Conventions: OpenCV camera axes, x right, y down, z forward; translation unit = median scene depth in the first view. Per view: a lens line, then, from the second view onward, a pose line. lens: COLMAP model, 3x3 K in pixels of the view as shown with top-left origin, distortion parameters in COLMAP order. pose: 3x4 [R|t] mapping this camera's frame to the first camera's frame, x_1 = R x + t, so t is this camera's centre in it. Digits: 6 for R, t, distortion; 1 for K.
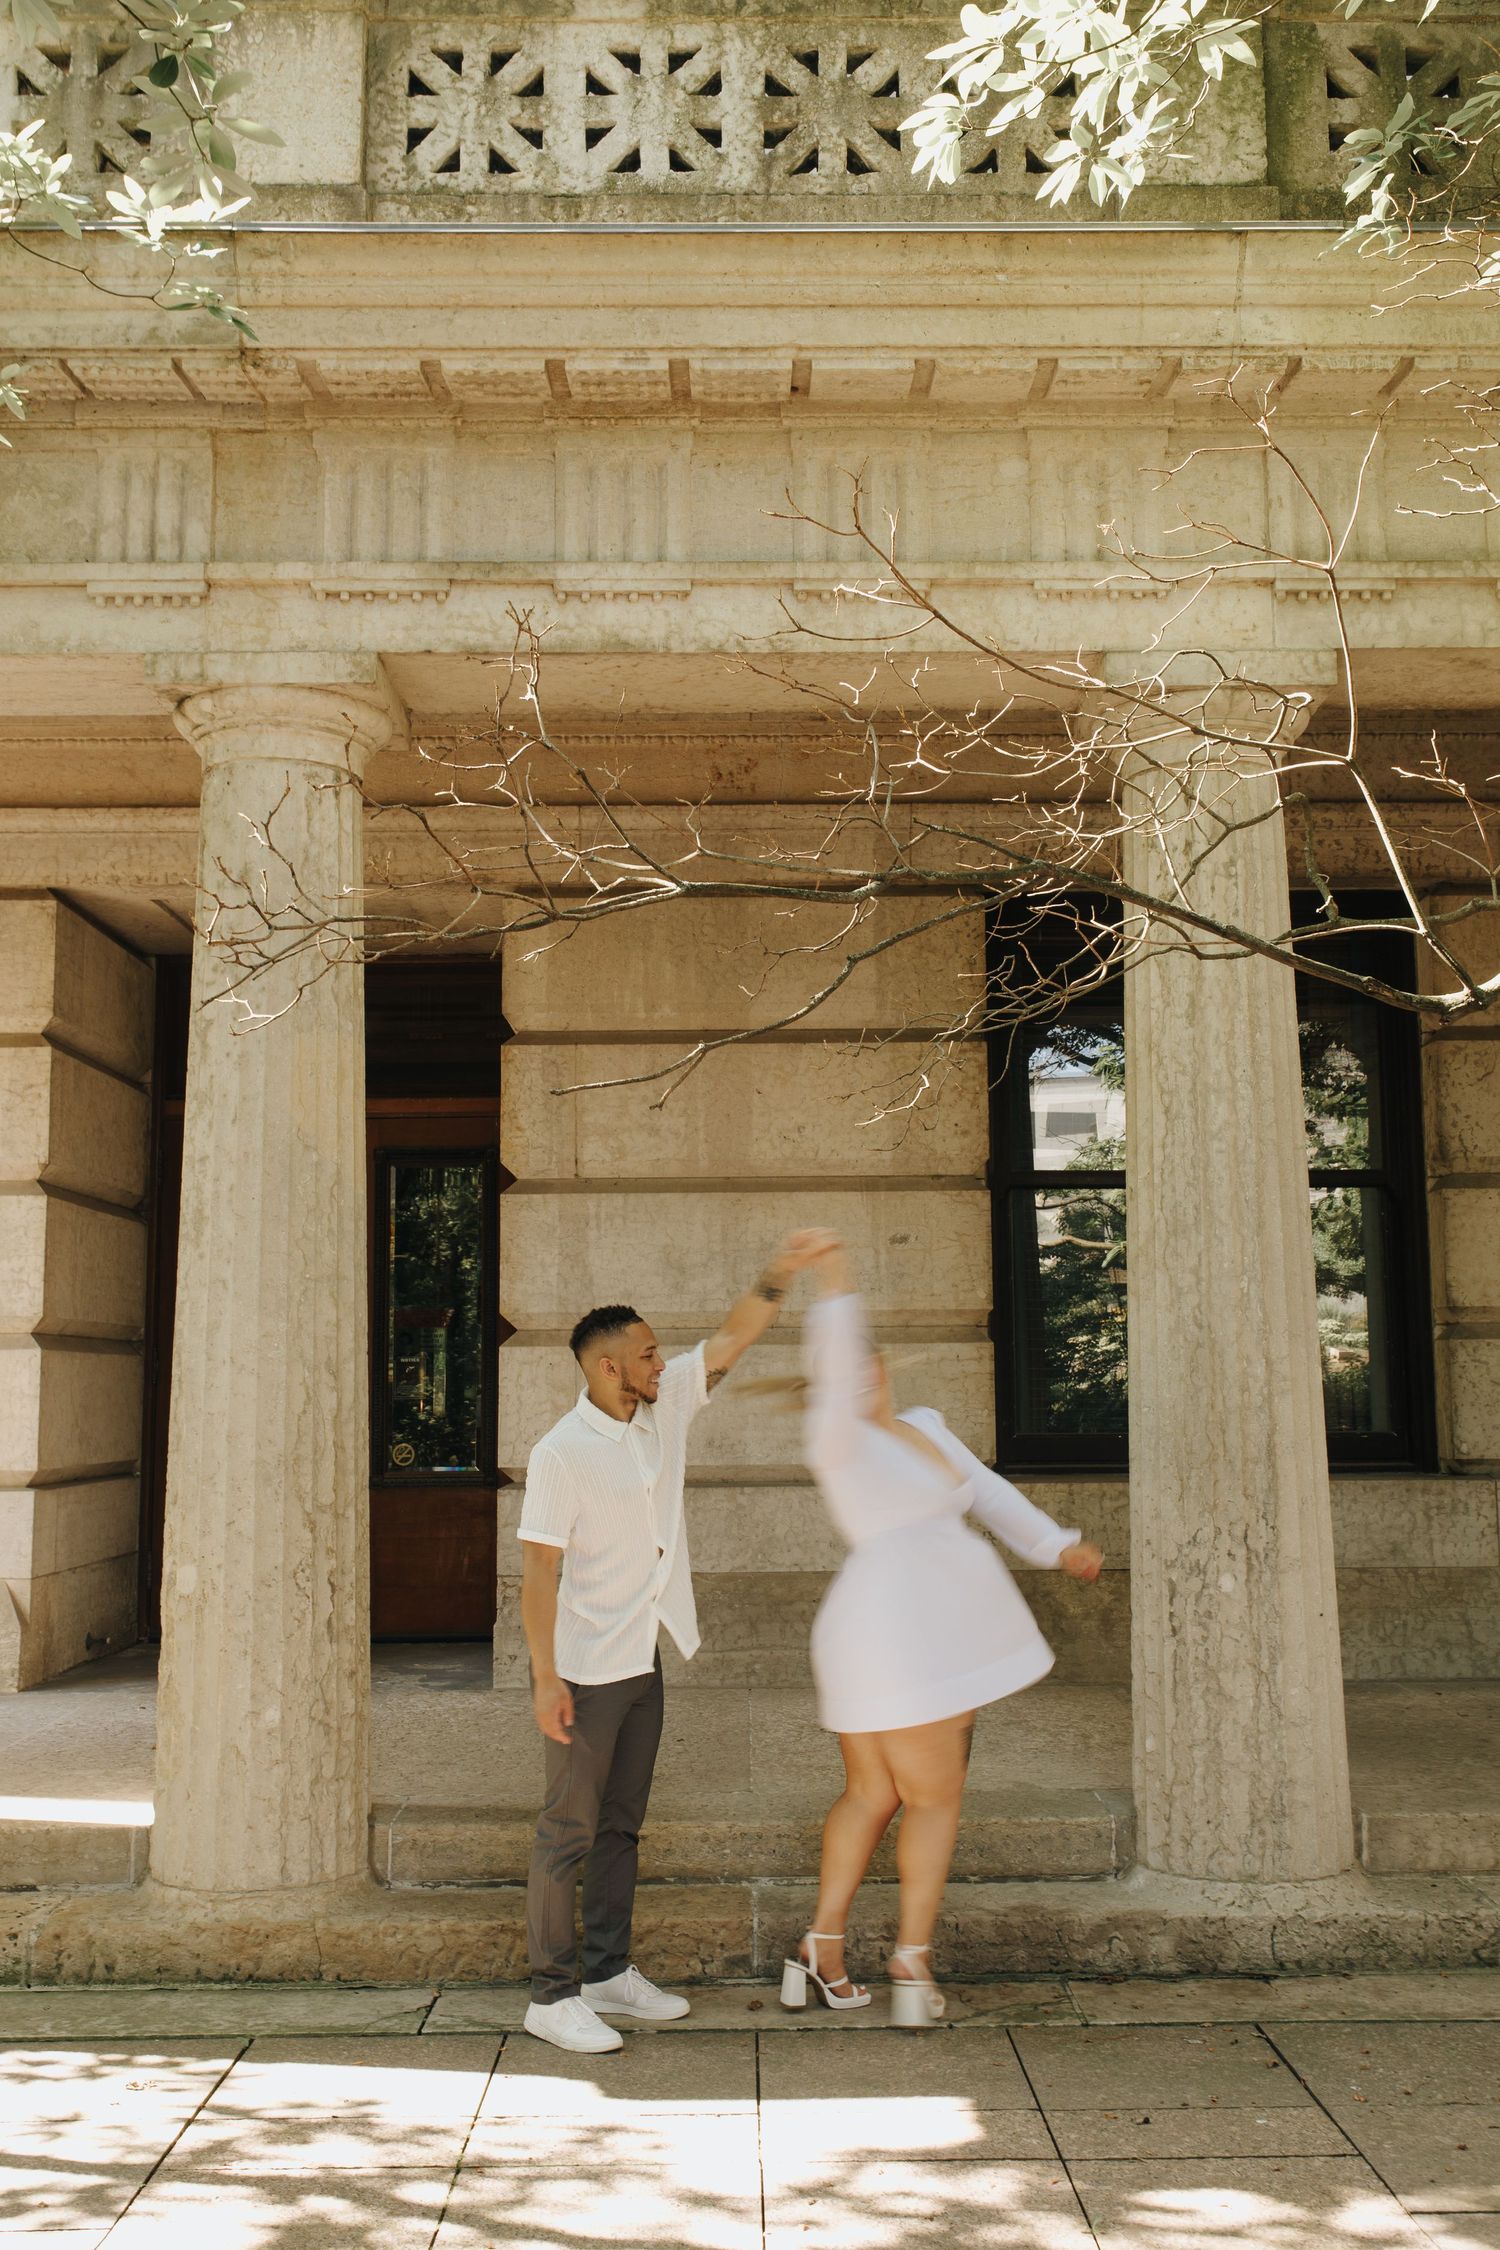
lens RADIAL K [[2174.2, 0, 752.5], [0, 2174.2, 1130.7], [0, 0, 1]] dist [-0.007141, 0.014444]
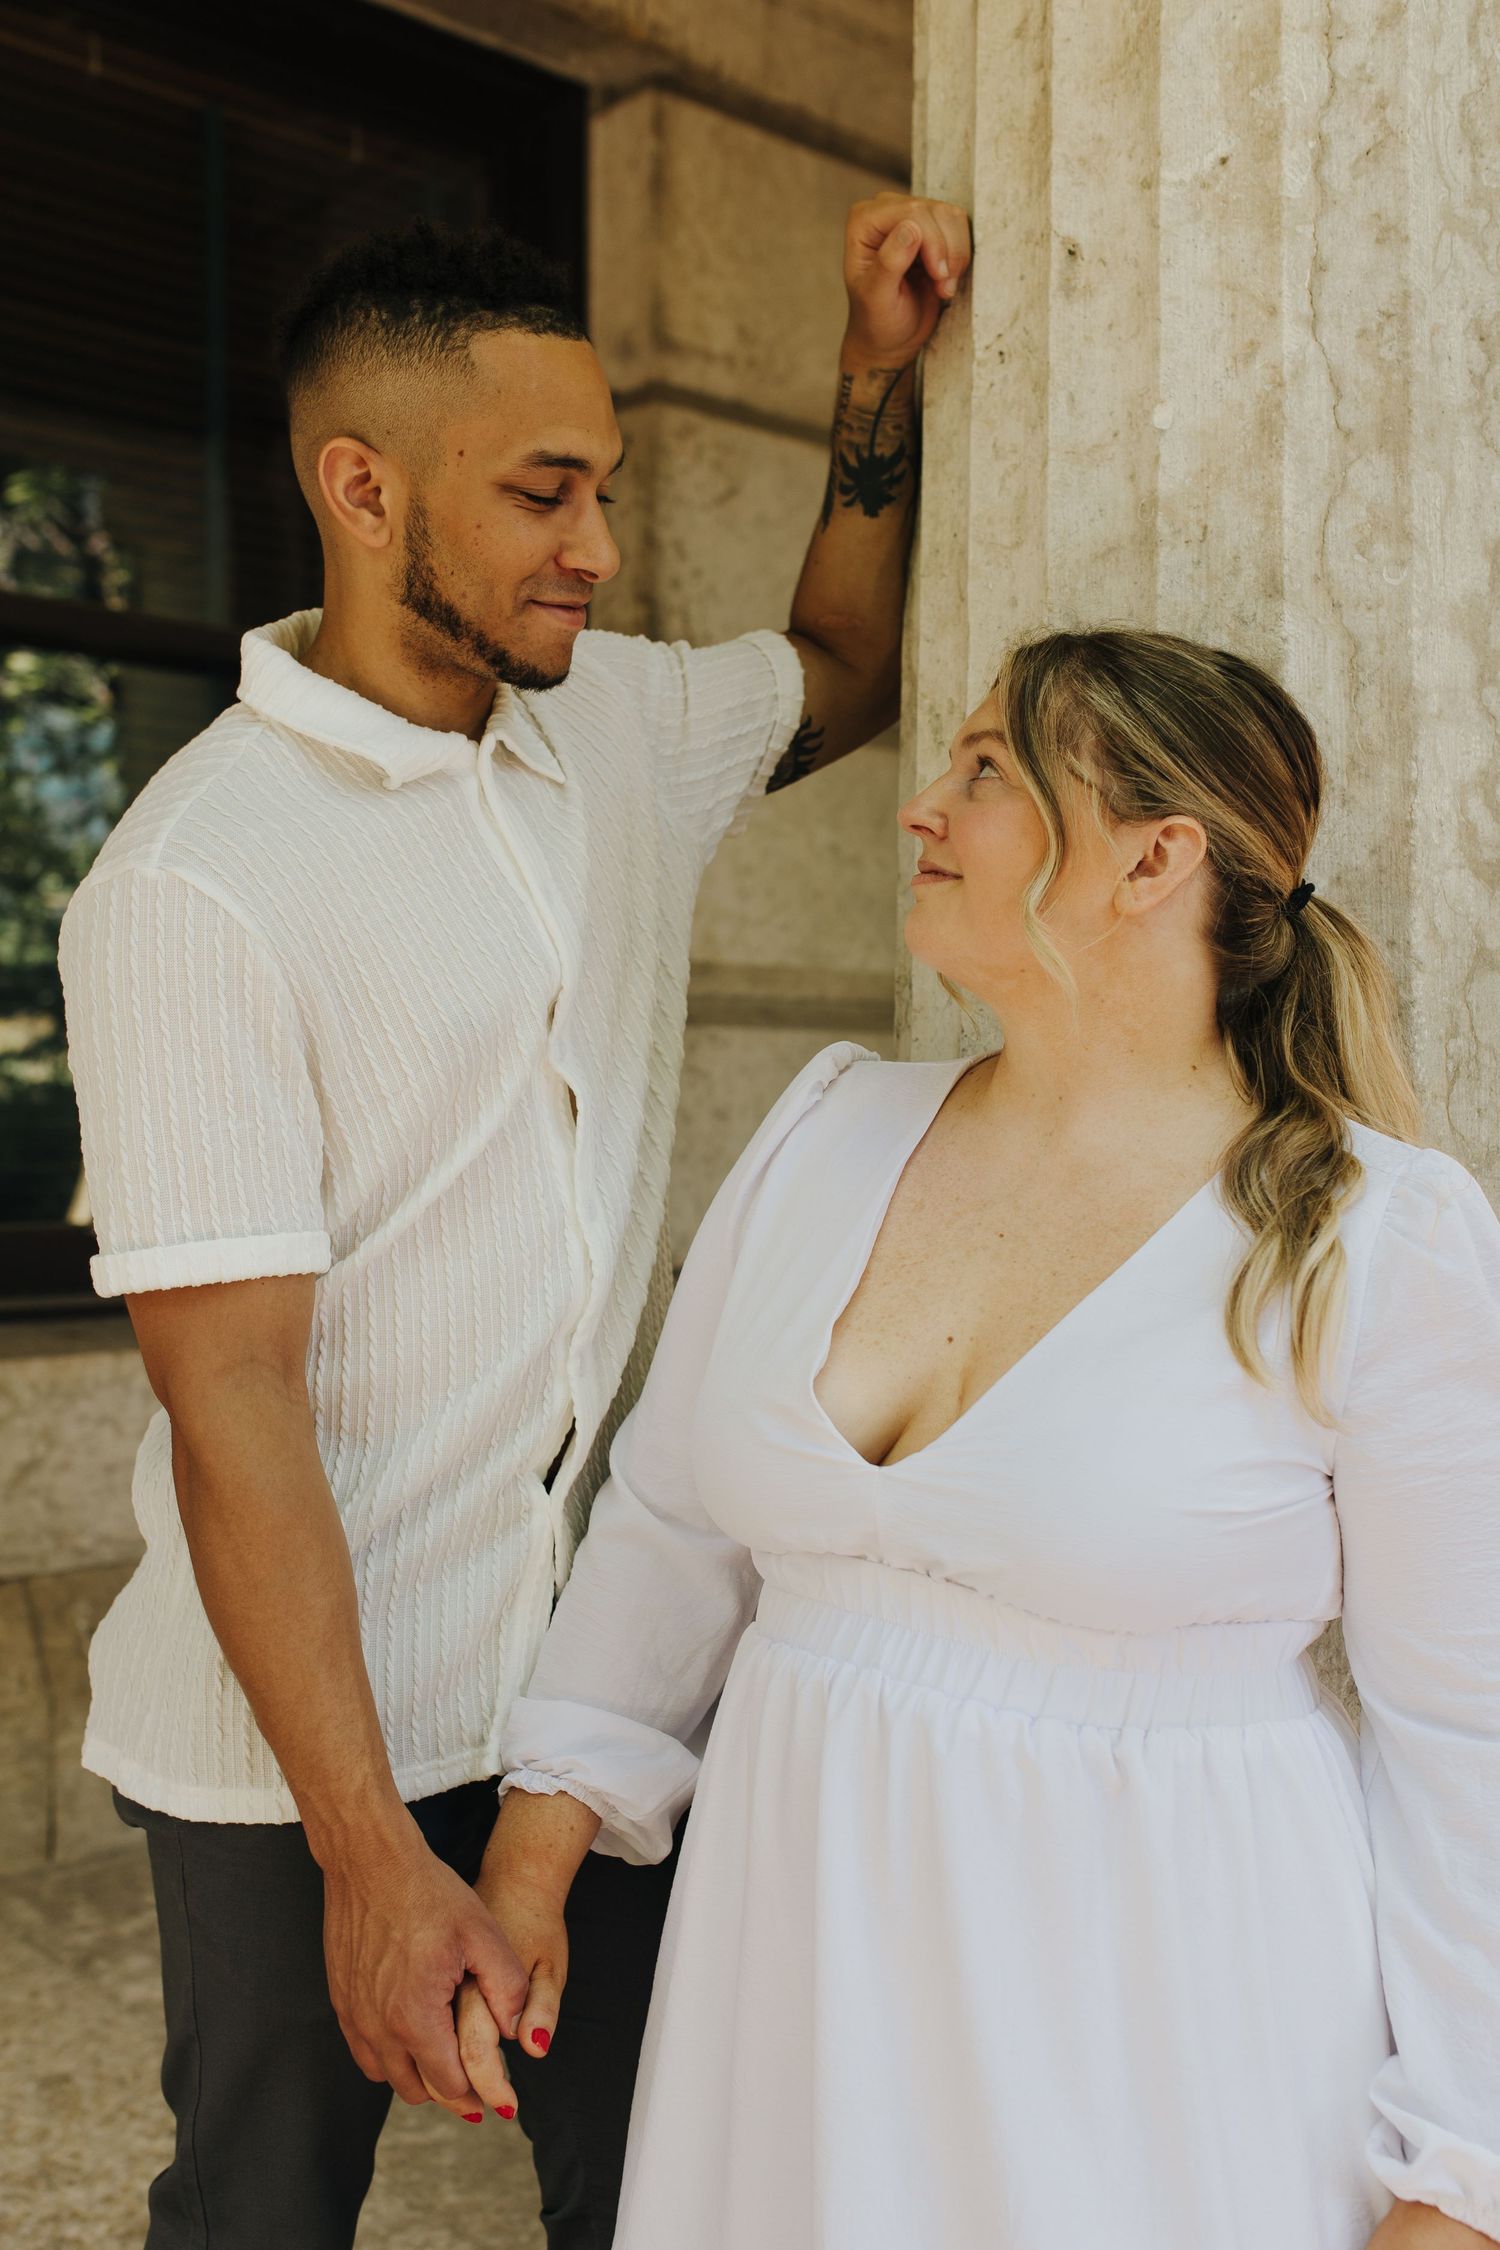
lens RADIAL K [[2235.2, 0, 747.5], [0, 2235.2, 1129.5], [0, 0, 1]] dist [0.005652, -0.010155]
pose [[0.742189, 0.001844, 0.670188, 0.000924], [-0.088961, 0.991418, 0.095790, 0.094276], [-0.664260, -0.130715, 0.735984, 0.833324]]
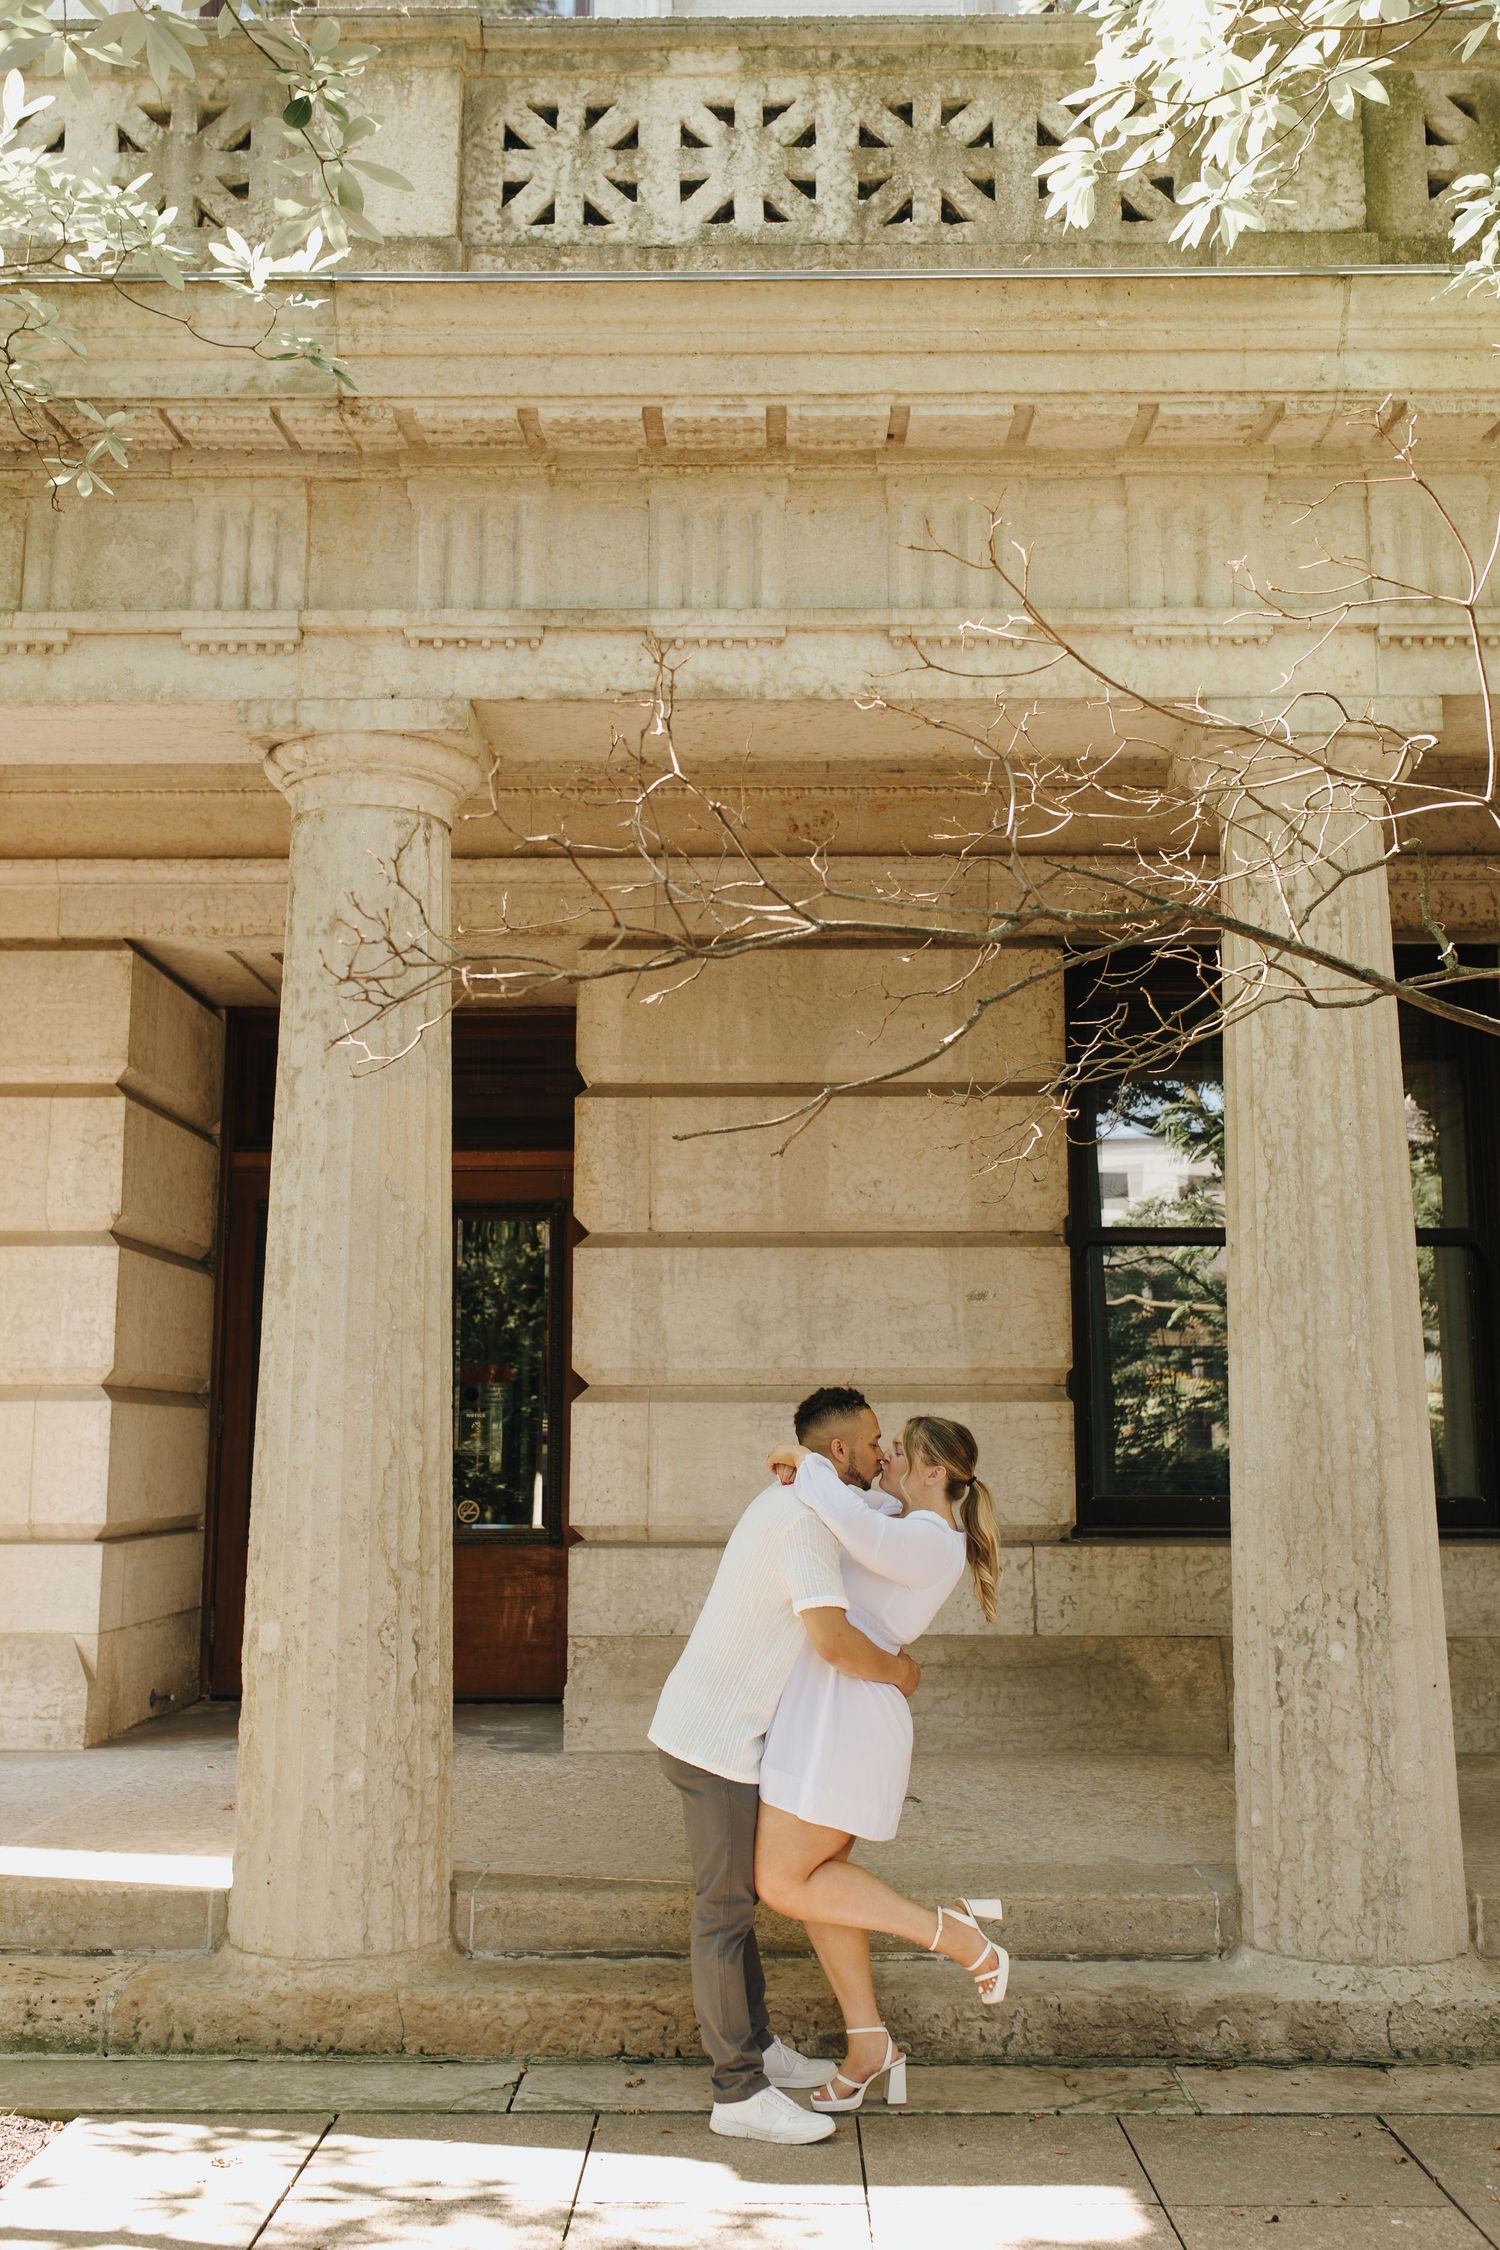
lens RADIAL K [[2167.6, 0, 729.4], [0, 2167.6, 1115.1], [0, 0, 1]] dist [-0.010445, 0.019572]
pose [[0.999627, 0.004268, -0.026960, -0.025326], [-0.005200, 0.999389, -0.034575, 0.003512], [0.026796, 0.034702, 0.999038, 0.018524]]
